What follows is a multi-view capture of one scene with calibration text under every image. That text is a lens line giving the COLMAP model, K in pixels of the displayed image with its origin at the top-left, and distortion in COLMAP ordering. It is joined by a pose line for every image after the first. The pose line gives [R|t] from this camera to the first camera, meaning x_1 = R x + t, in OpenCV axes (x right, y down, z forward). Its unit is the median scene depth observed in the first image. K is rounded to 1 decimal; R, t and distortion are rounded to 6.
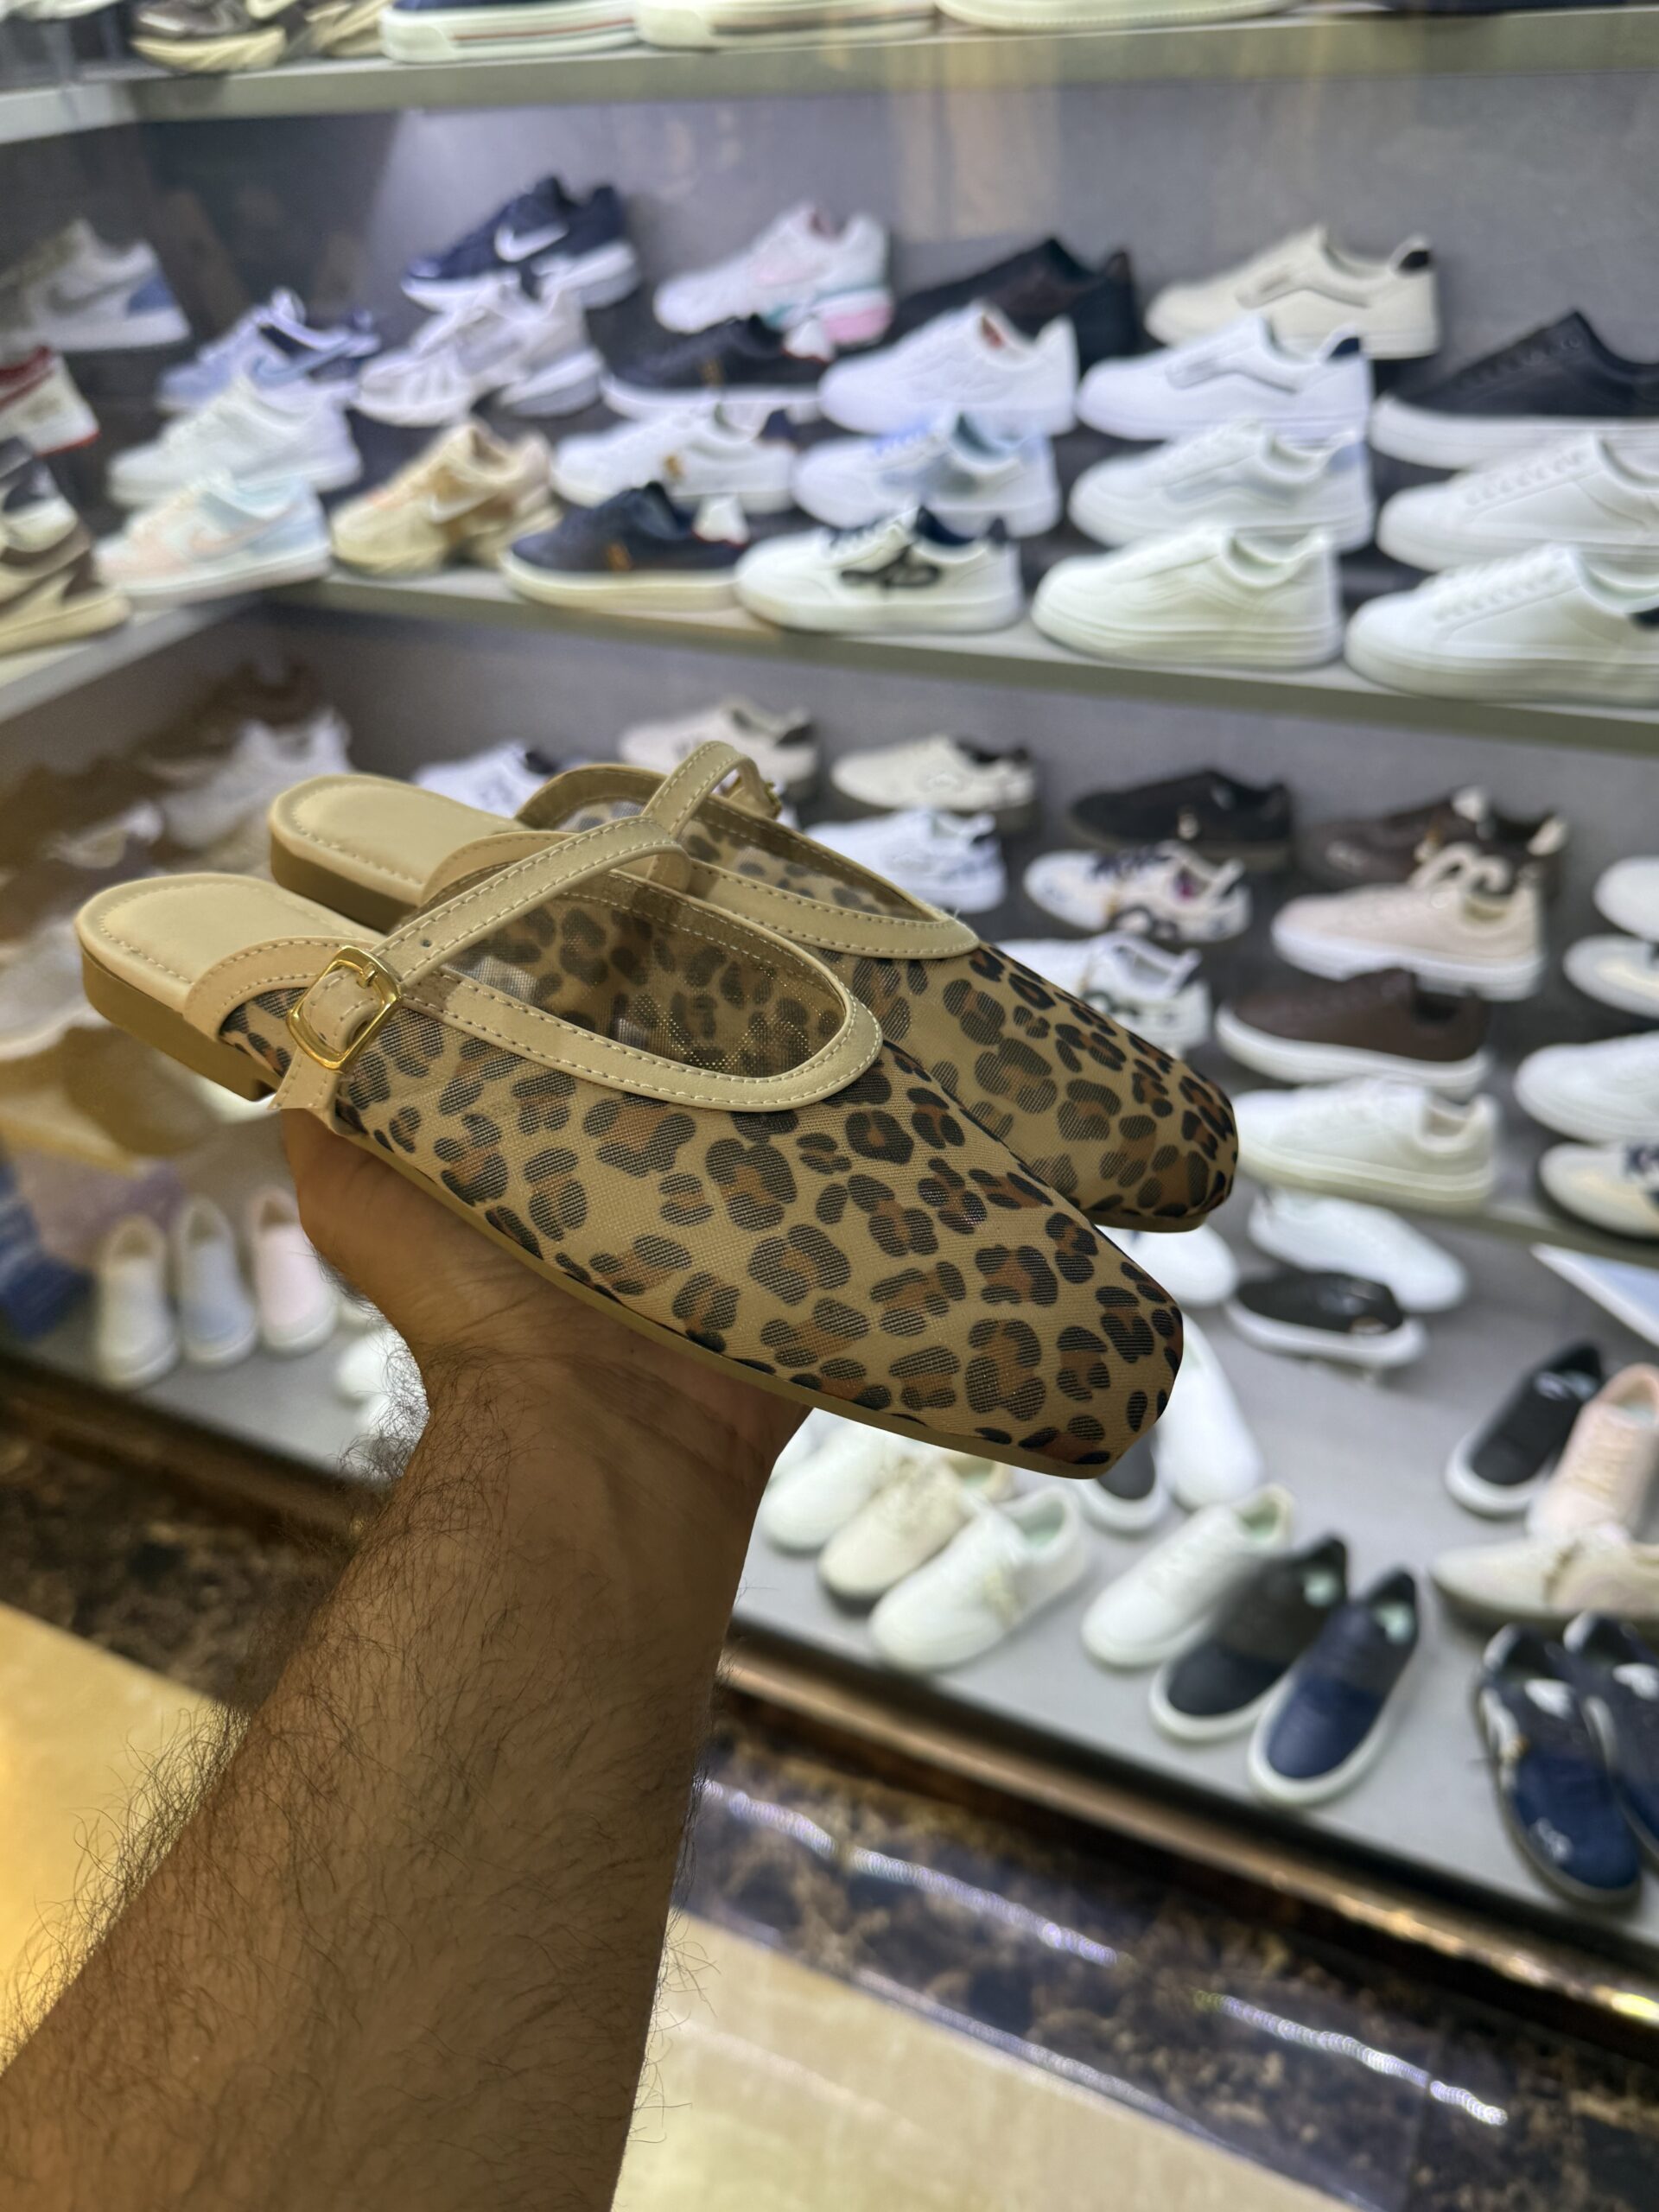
lens RADIAL K [[1793.9, 0, 832.9], [0, 1793.9, 1104.9], [0, 0, 1]] dist [-0.042982, -0.000431]
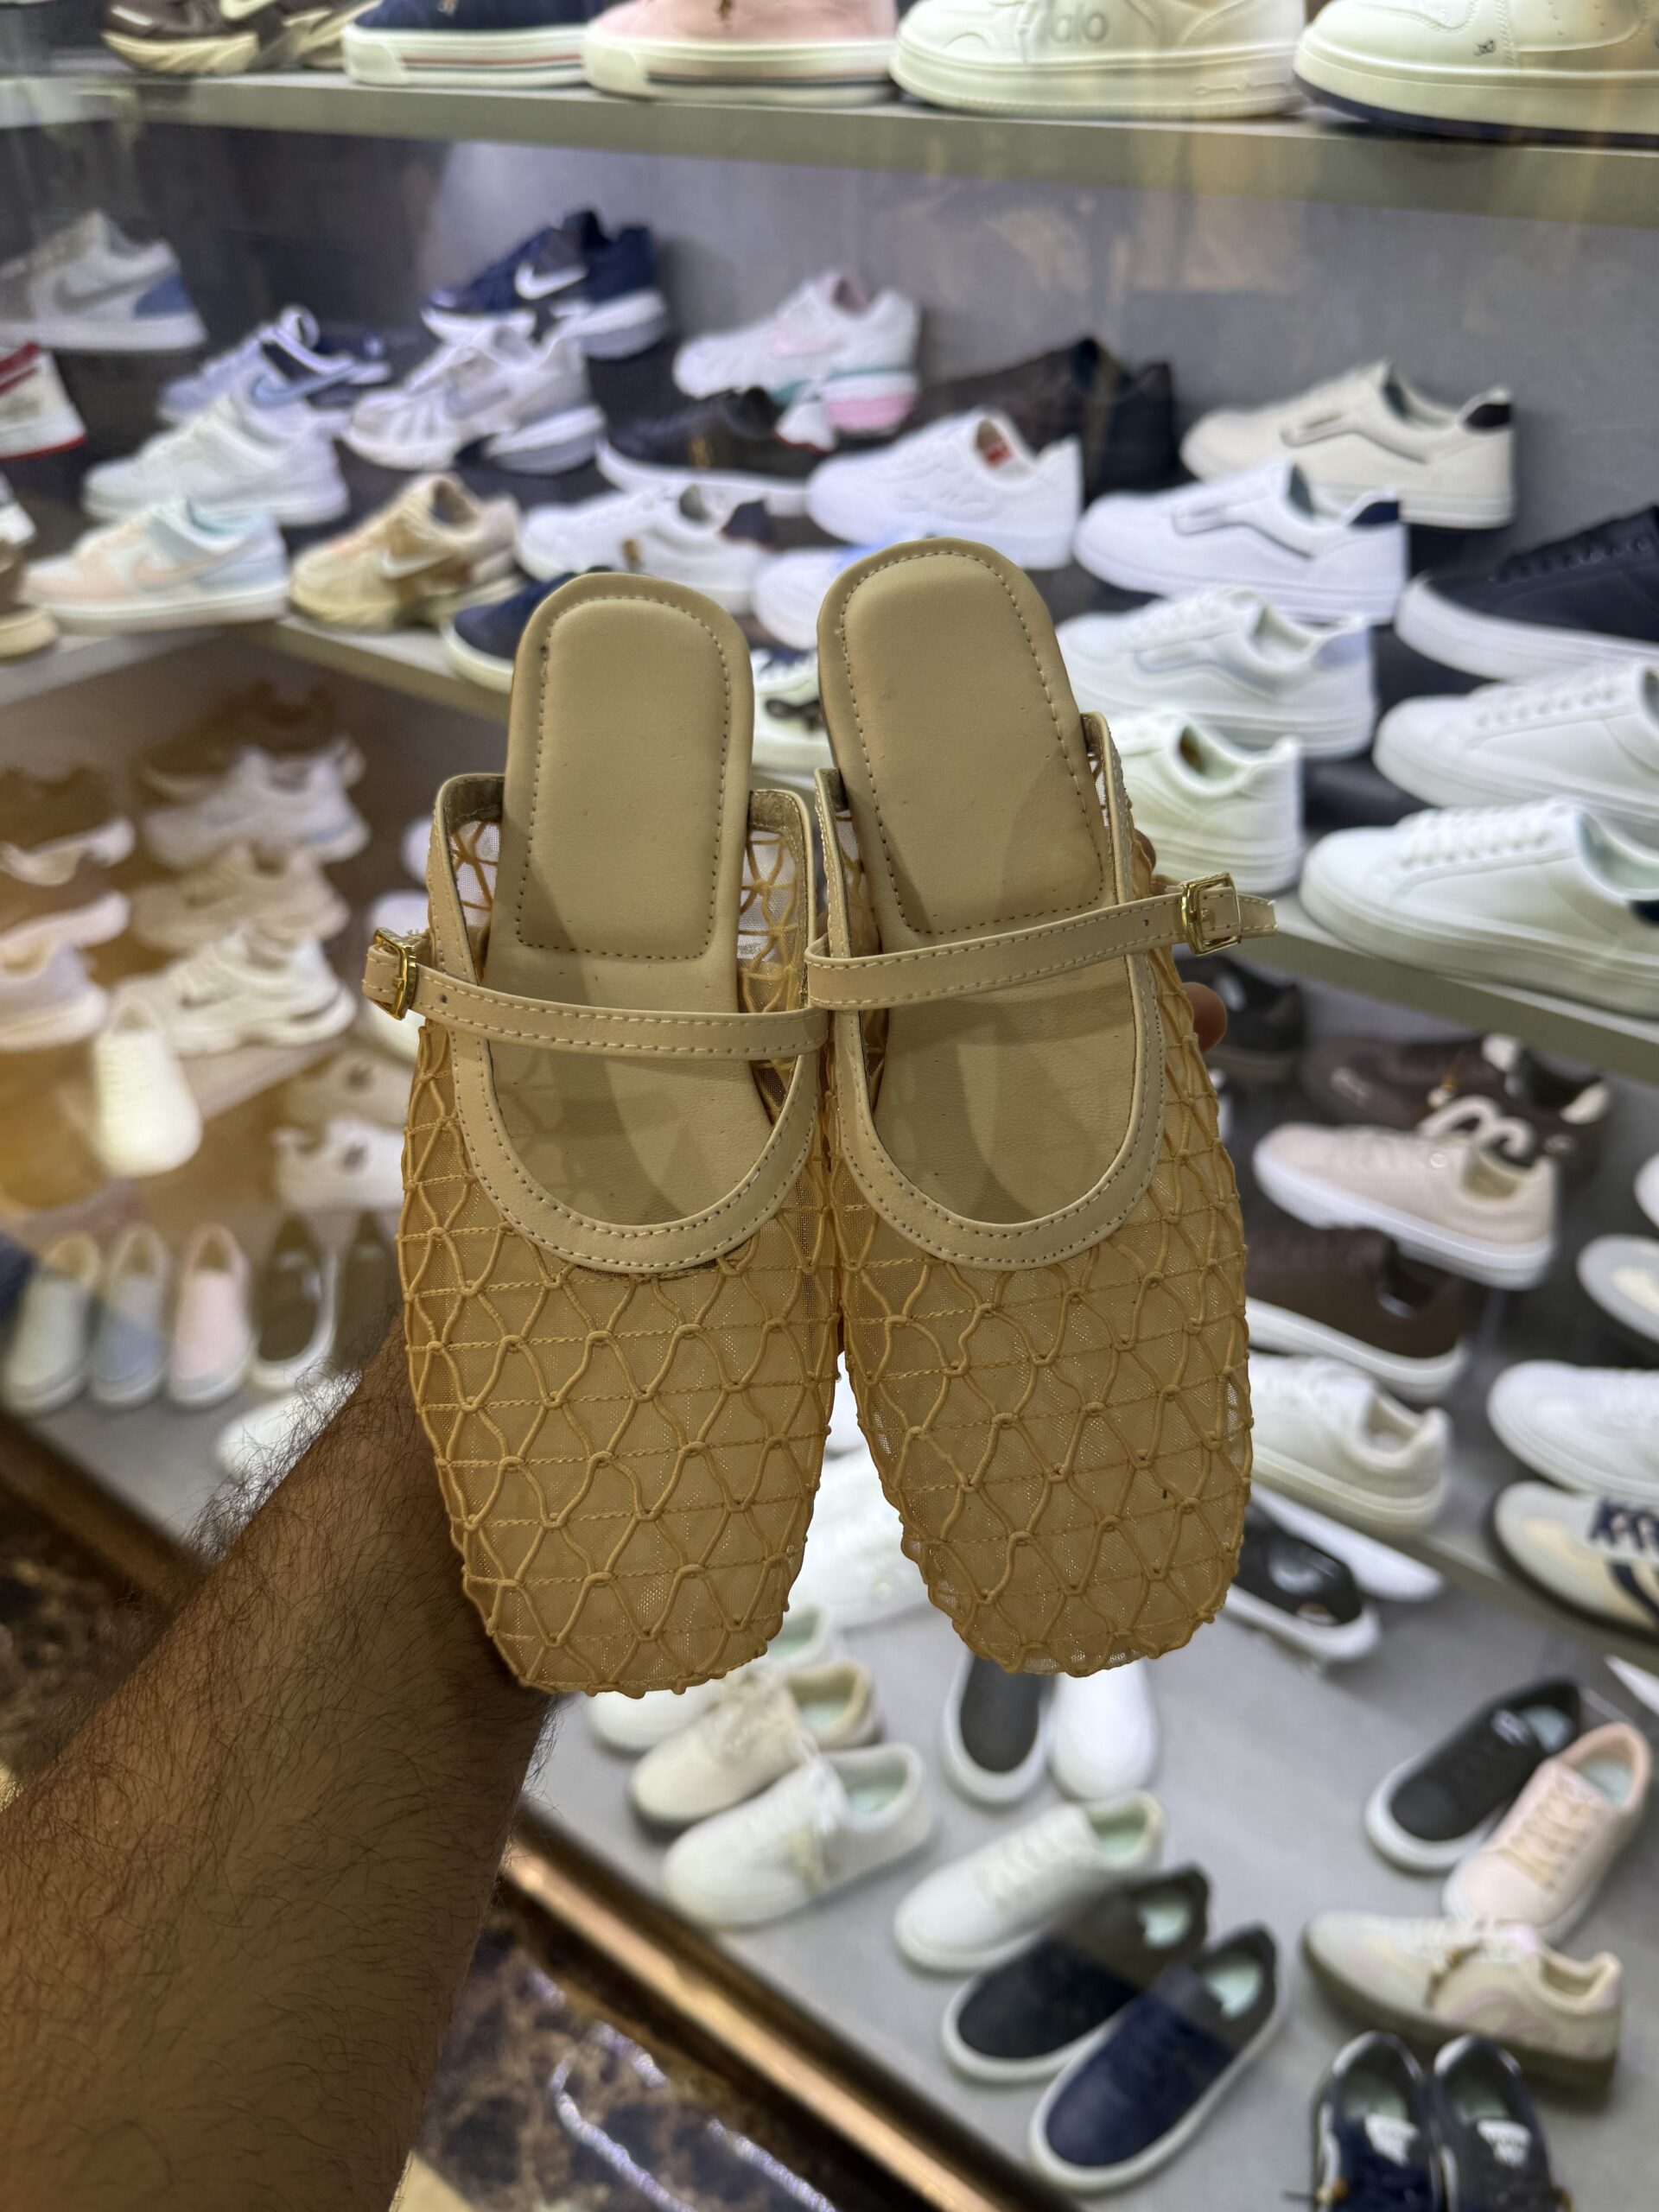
lens RADIAL K [[1793.9, 0, 826.1], [0, 1793.9, 1105.4], [0, 0, 1]] dist [-0.042982, -0.000431]
pose [[0.980083, 0.153554, -0.125932, 0.157614], [-0.153510, 0.988095, 0.010119, -0.104742], [0.125987, 0.009414, 0.991987, 0.123728]]
